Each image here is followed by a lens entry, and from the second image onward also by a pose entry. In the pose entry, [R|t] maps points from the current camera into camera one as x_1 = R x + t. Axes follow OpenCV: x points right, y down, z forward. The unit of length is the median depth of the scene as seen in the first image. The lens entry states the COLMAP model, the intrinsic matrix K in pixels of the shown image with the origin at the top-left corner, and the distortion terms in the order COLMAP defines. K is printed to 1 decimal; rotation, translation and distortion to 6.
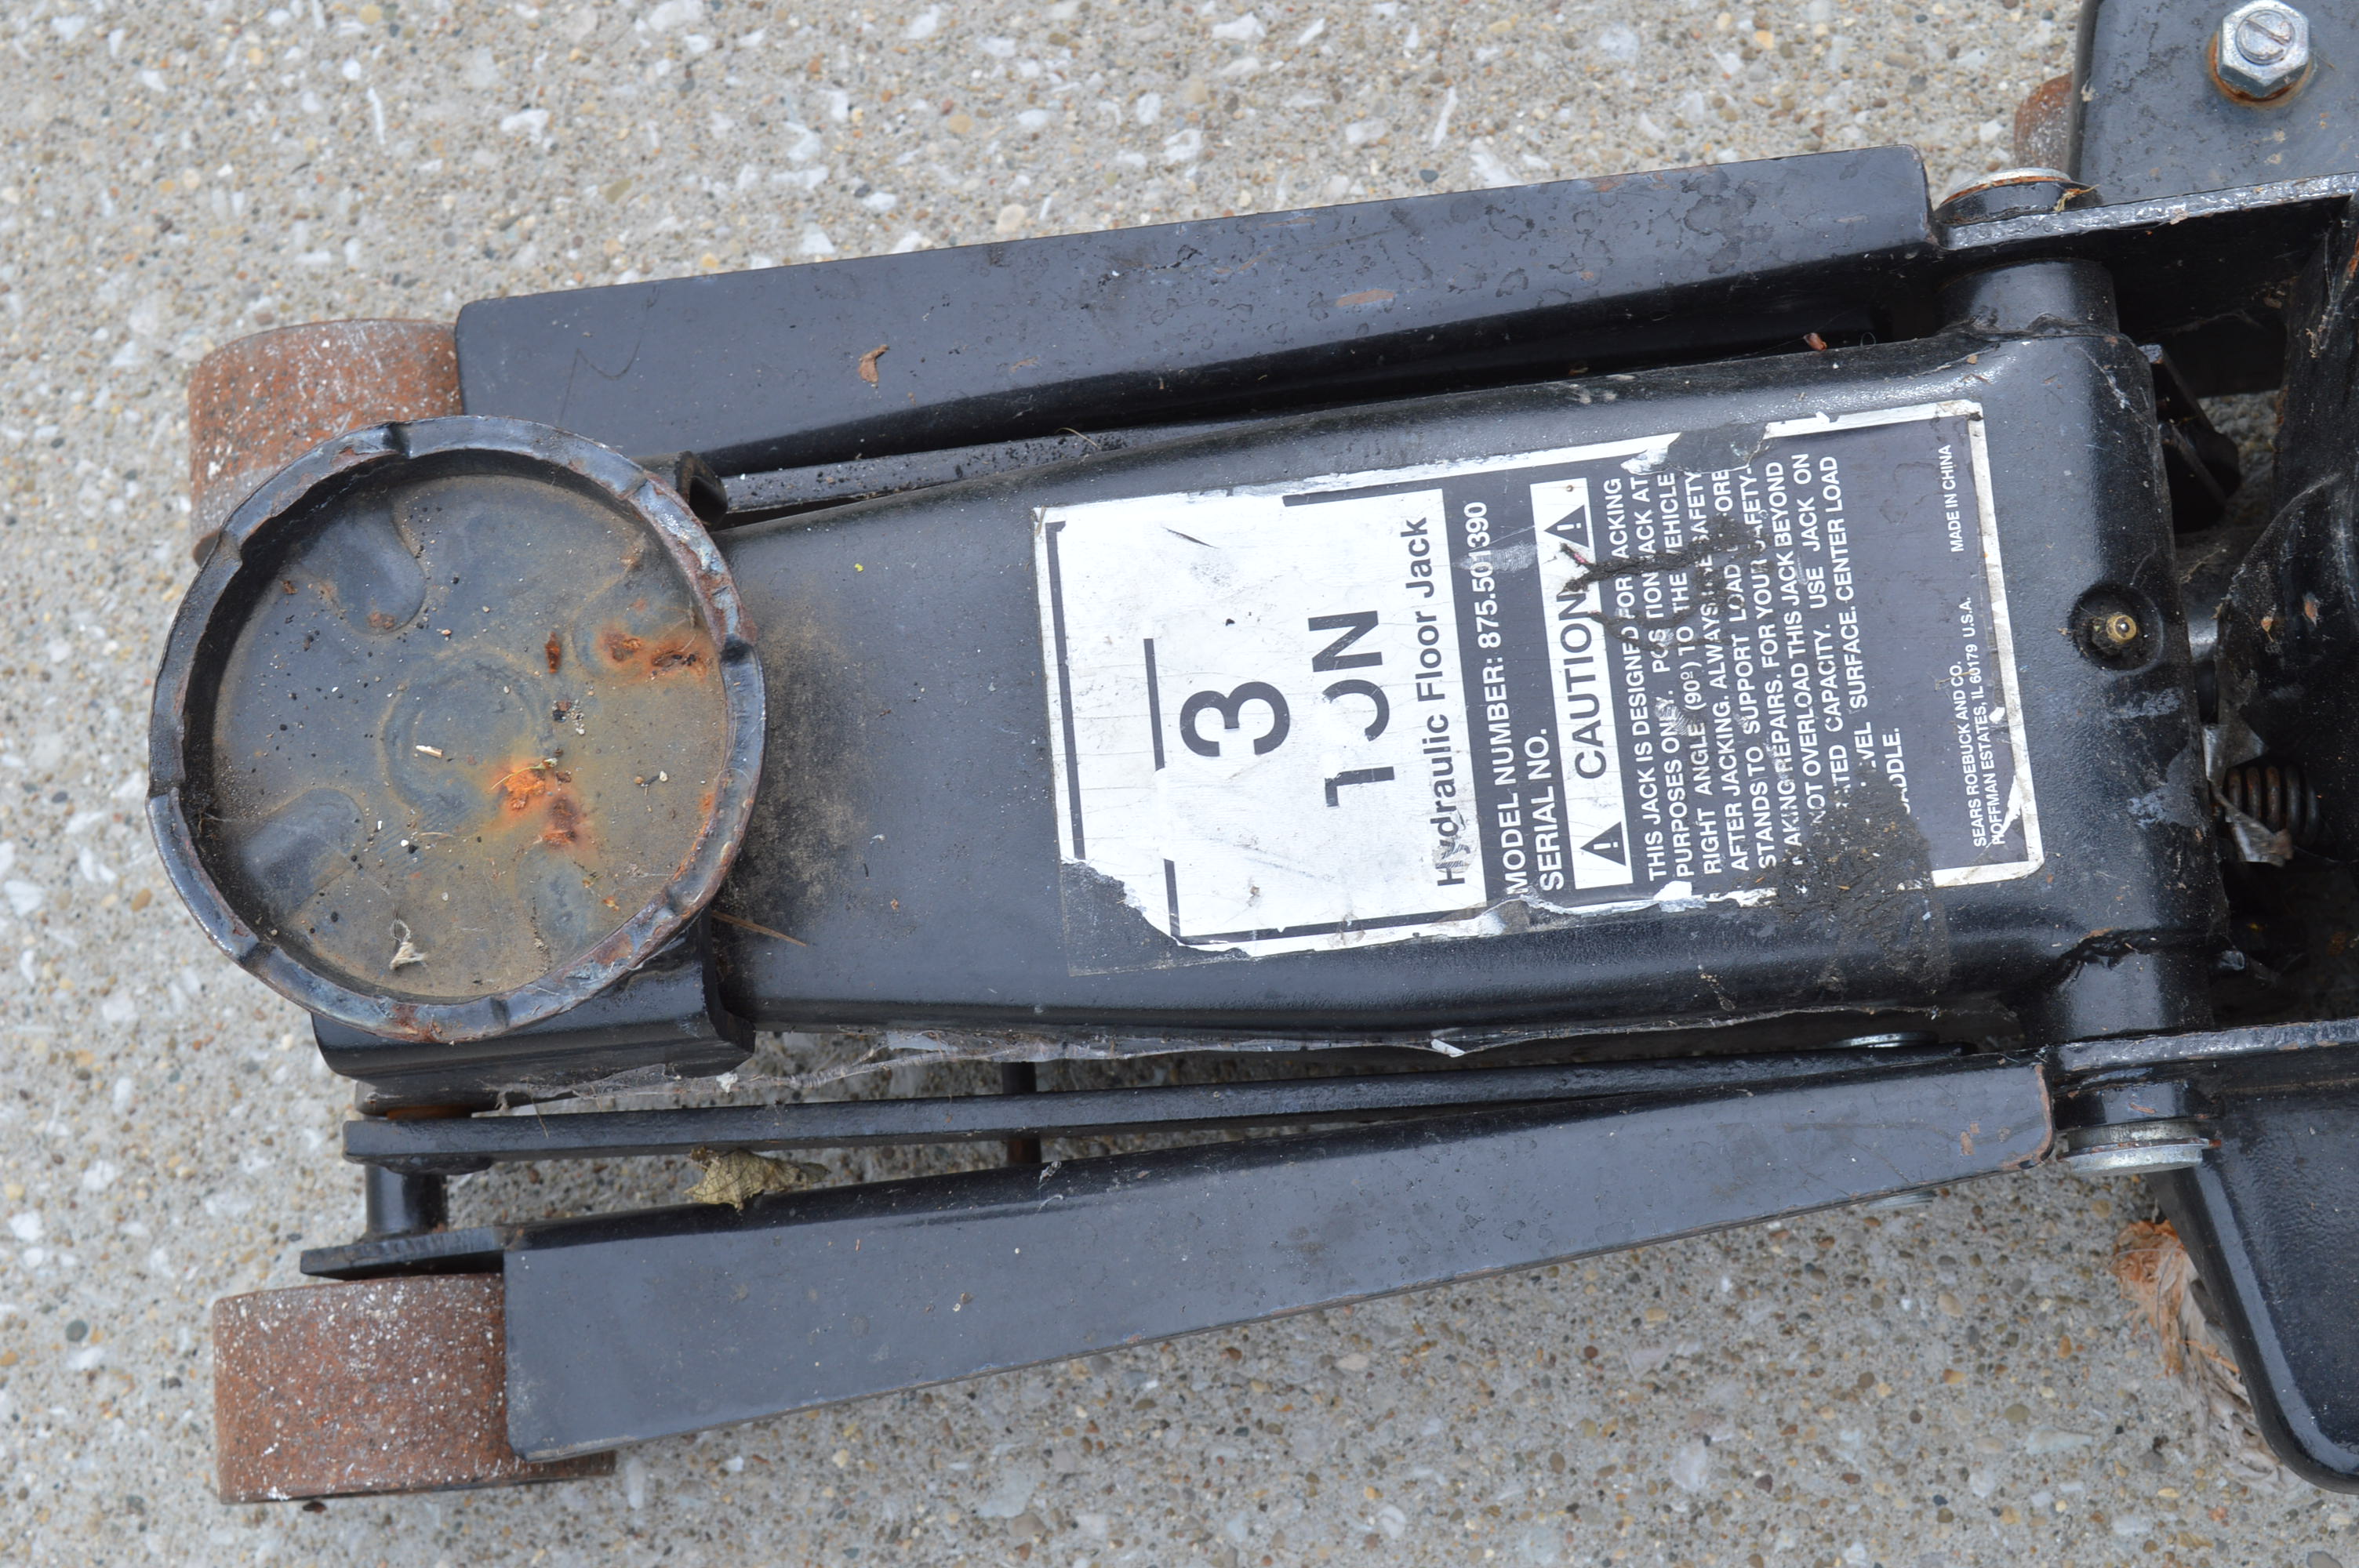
lens RADIAL K [[3628.3, 0, 1178.4], [0, 3628.3, 784.5], [0, 0, 1]] dist [-0.012082, 0.000000]
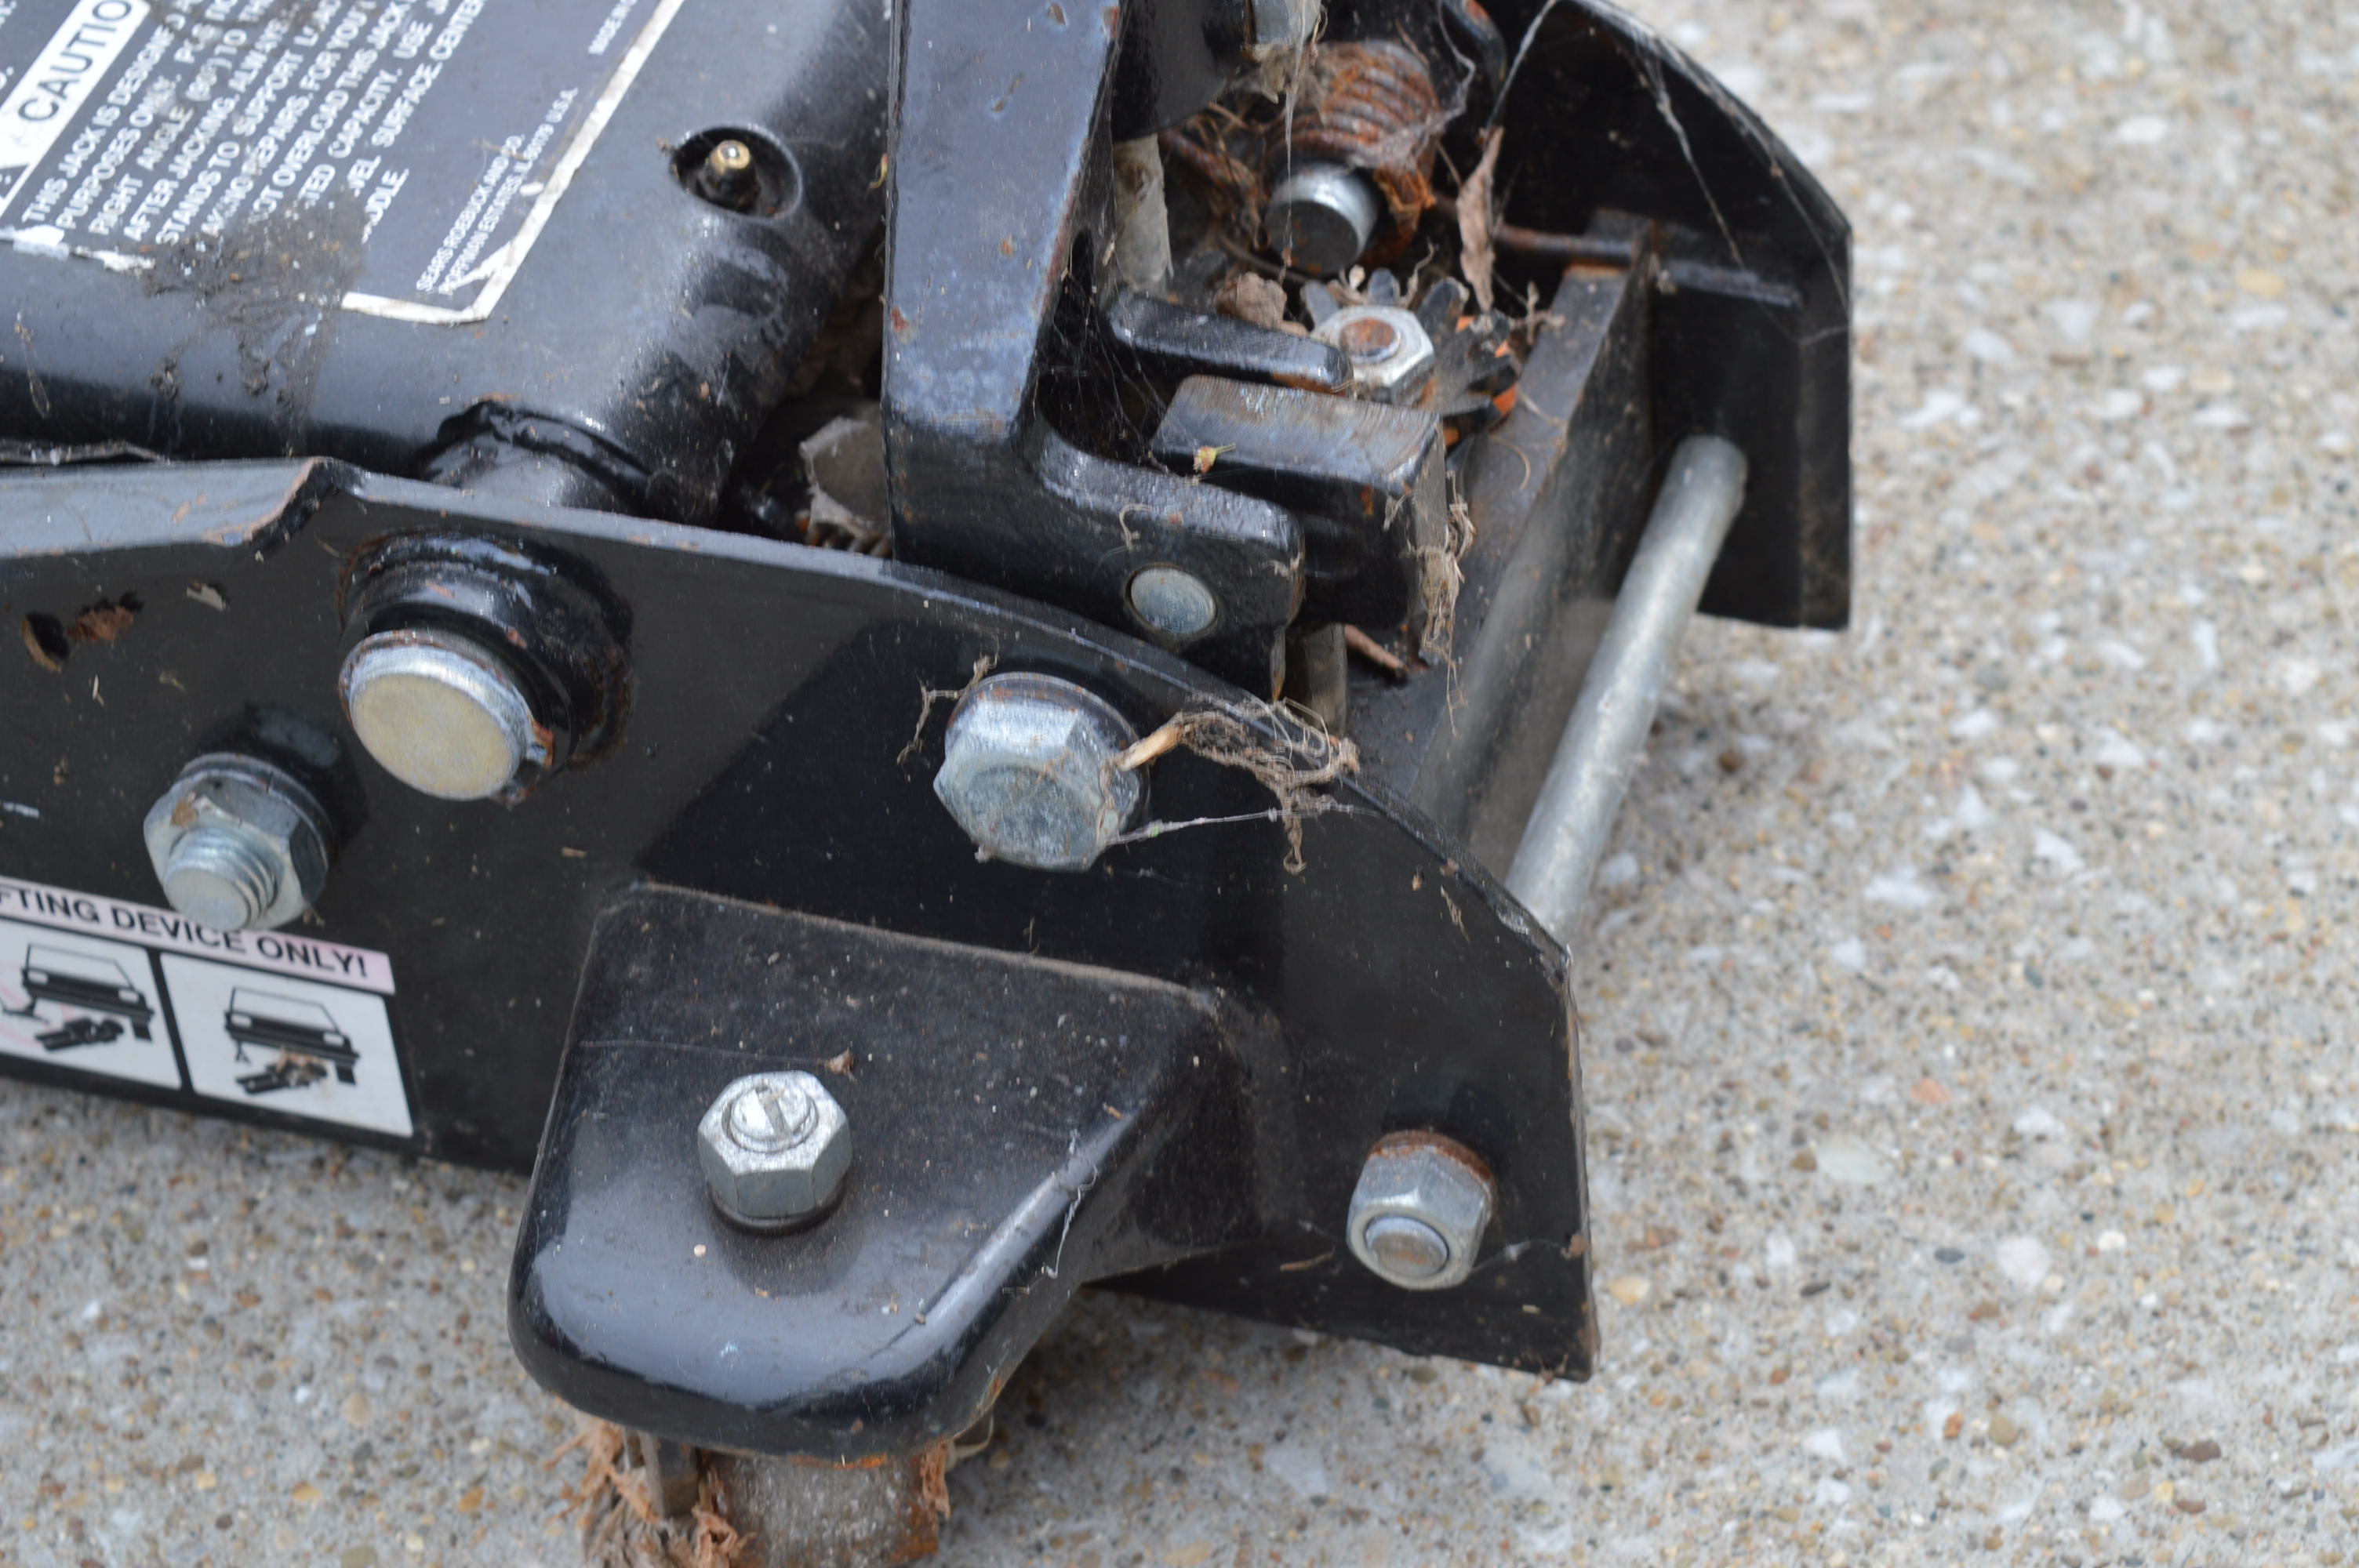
lens RADIAL K [[5343.8, 0, 1180.8], [0, 5343.8, 779.9], [0, 0, 1]] dist [0.080097, 0.000000]
pose [[0.921135, 0.314456, -0.229406, 0.539189], [-0.388785, 0.771848, -0.503087, 0.488383], [0.018868, 0.552601, 0.833232, 0.118514]]
